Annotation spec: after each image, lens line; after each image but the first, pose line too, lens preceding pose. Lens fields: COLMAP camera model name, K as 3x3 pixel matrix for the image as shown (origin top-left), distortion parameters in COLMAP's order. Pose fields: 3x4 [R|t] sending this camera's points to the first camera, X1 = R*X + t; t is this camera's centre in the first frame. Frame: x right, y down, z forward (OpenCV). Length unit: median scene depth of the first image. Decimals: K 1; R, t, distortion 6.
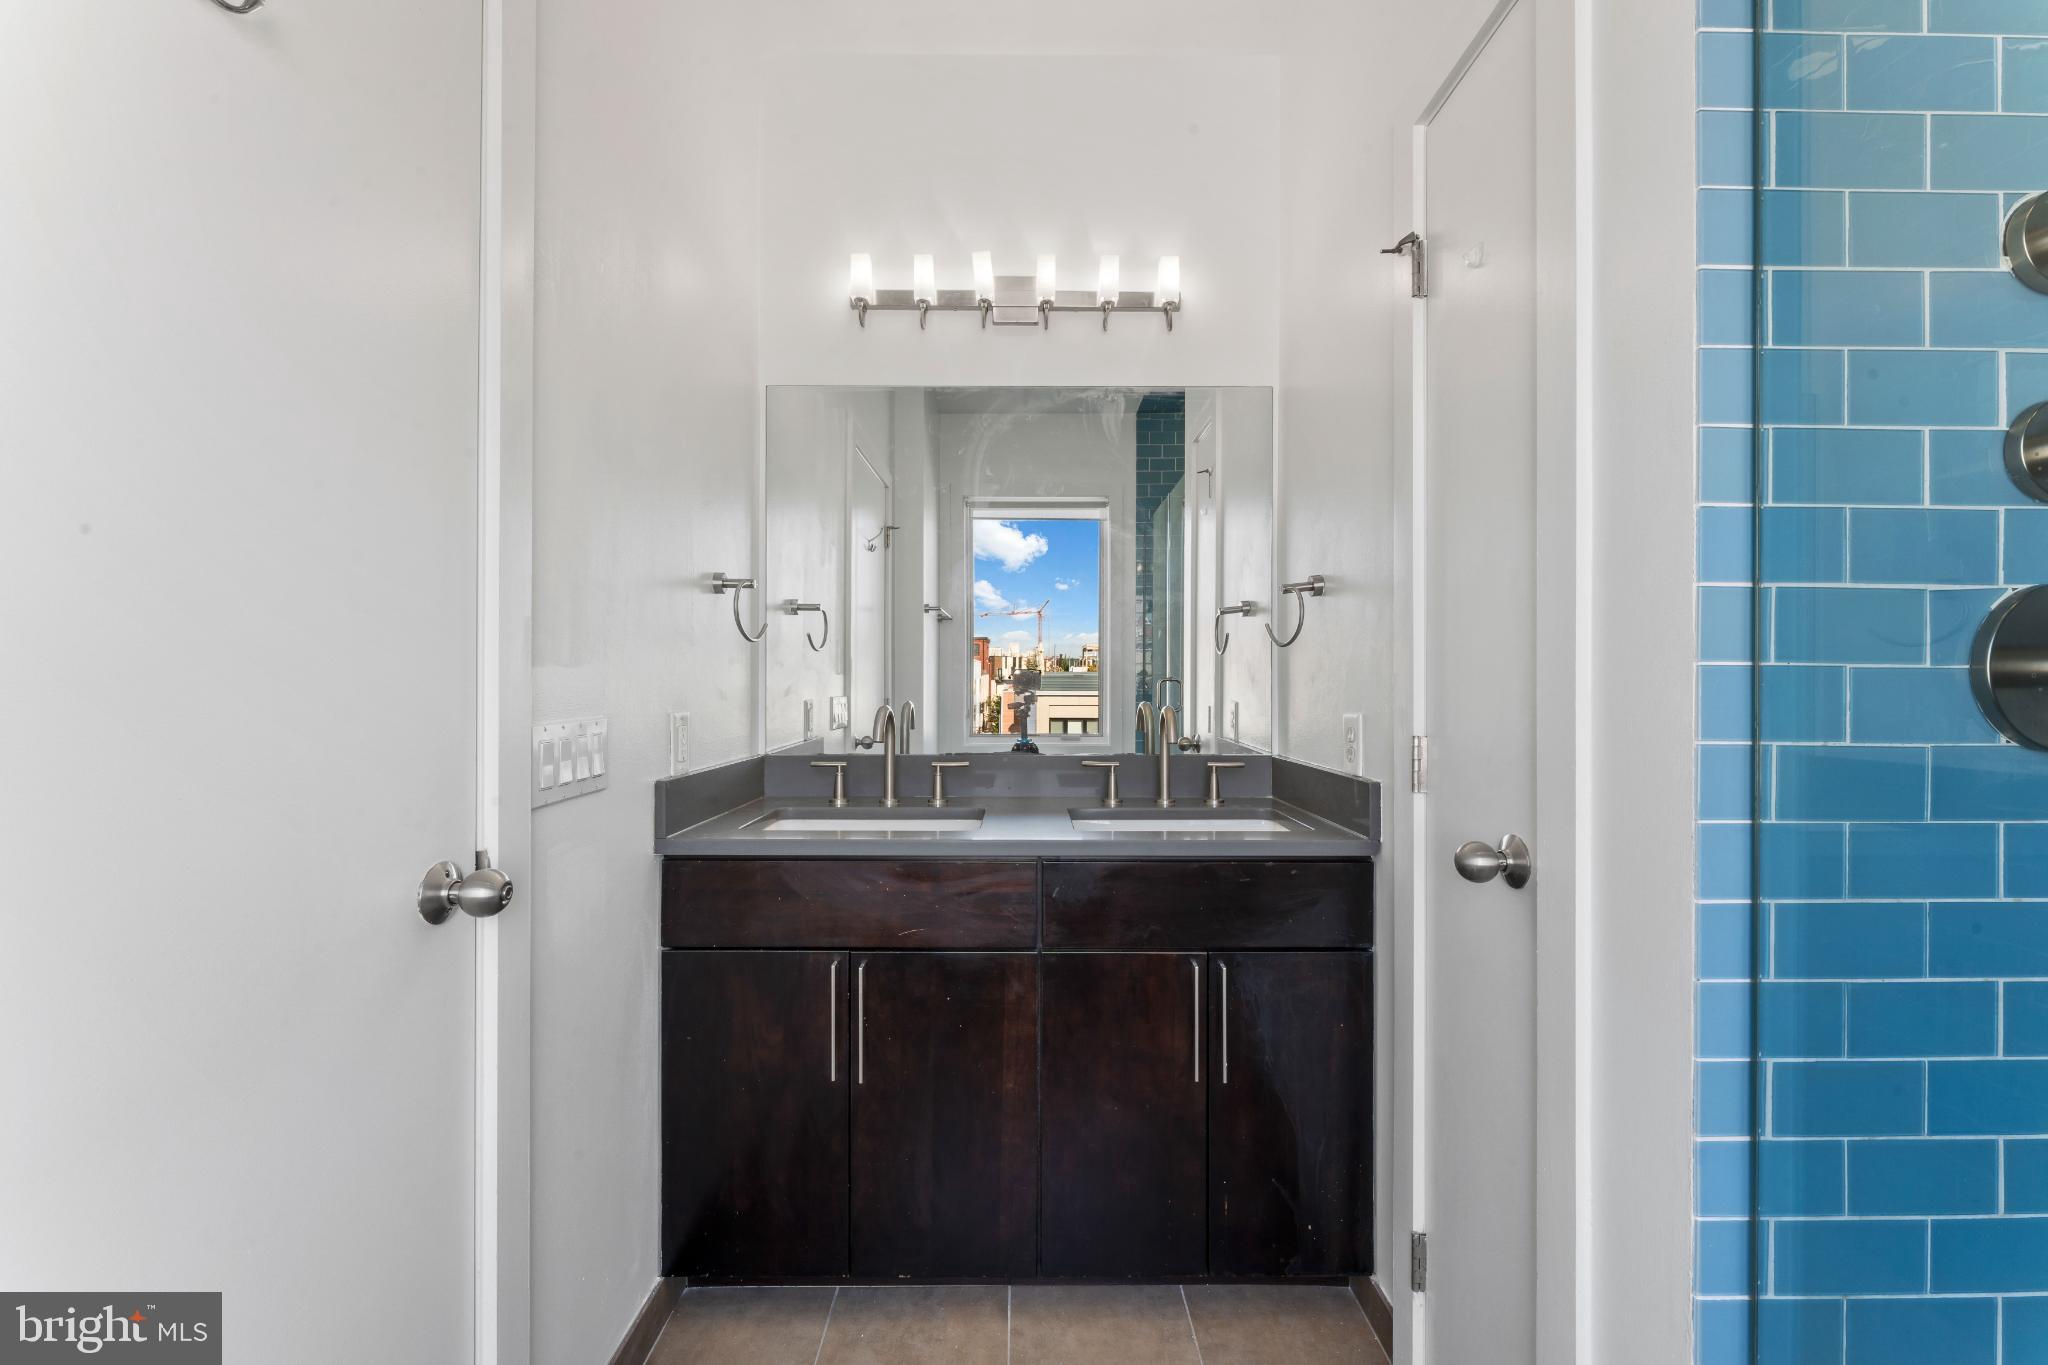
lens RADIAL K [[819.2, 0, 1068.8], [0, 819.2, 683.4], [0, 0, 1]] dist [-0.002907, 0.000734]
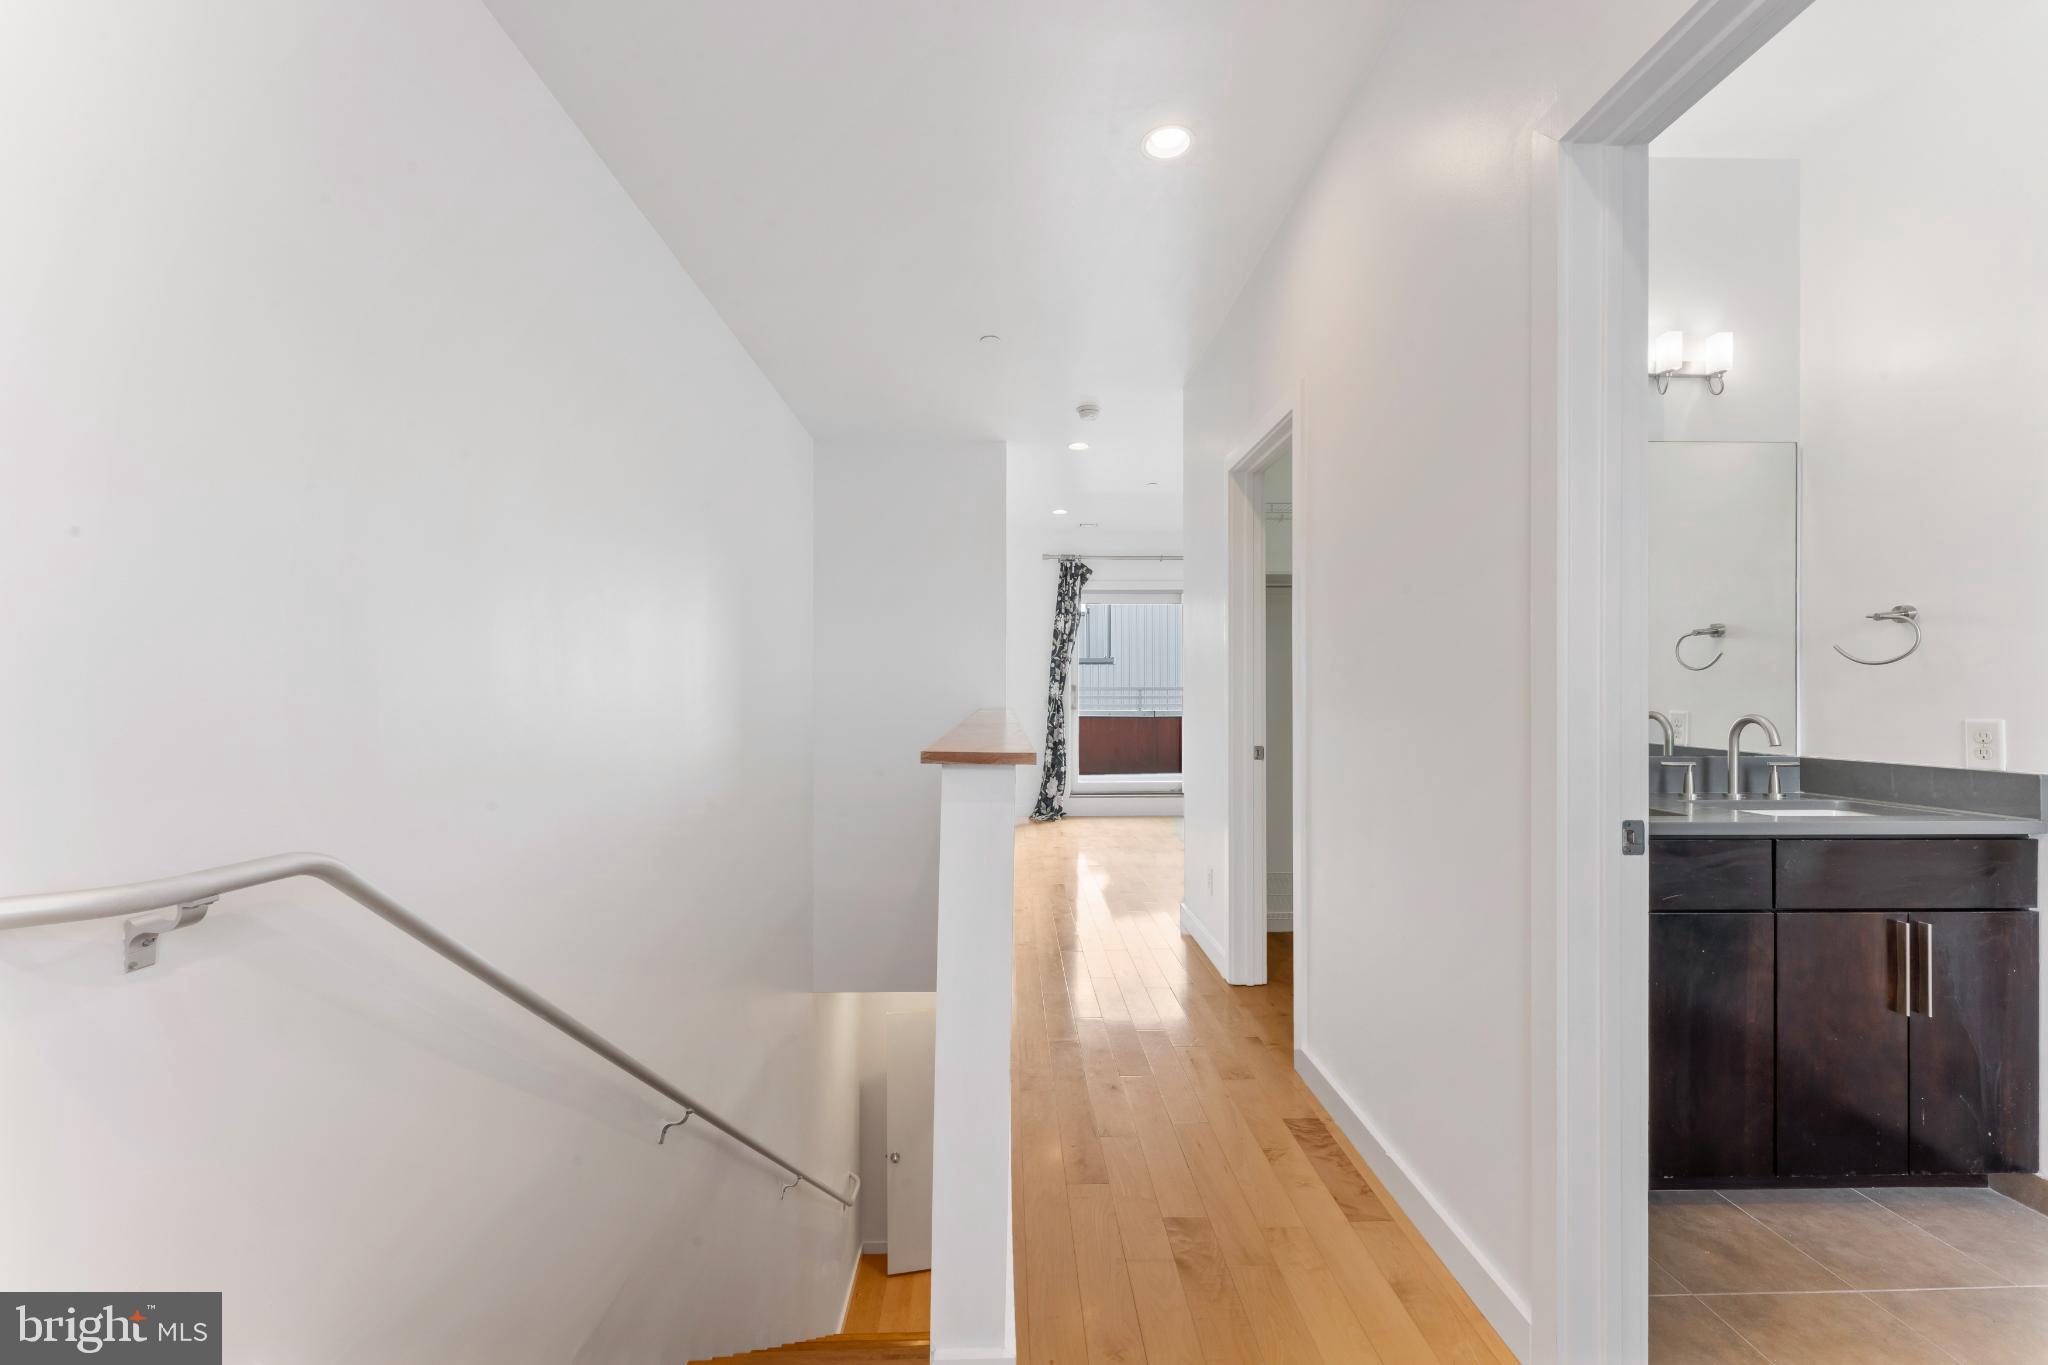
lens RADIAL K [[819.2, 0, 1026.9], [0, 819.2, 690.9], [0, 0, 1]] dist [-0.002907, 0.000734]
pose [[0.999739, 0.005974, 0.022070, -1.202803], [-0.005880, 0.999973, -0.004315, 0.006150], [-0.022096, 0.004184, 0.999747, -0.208747]]
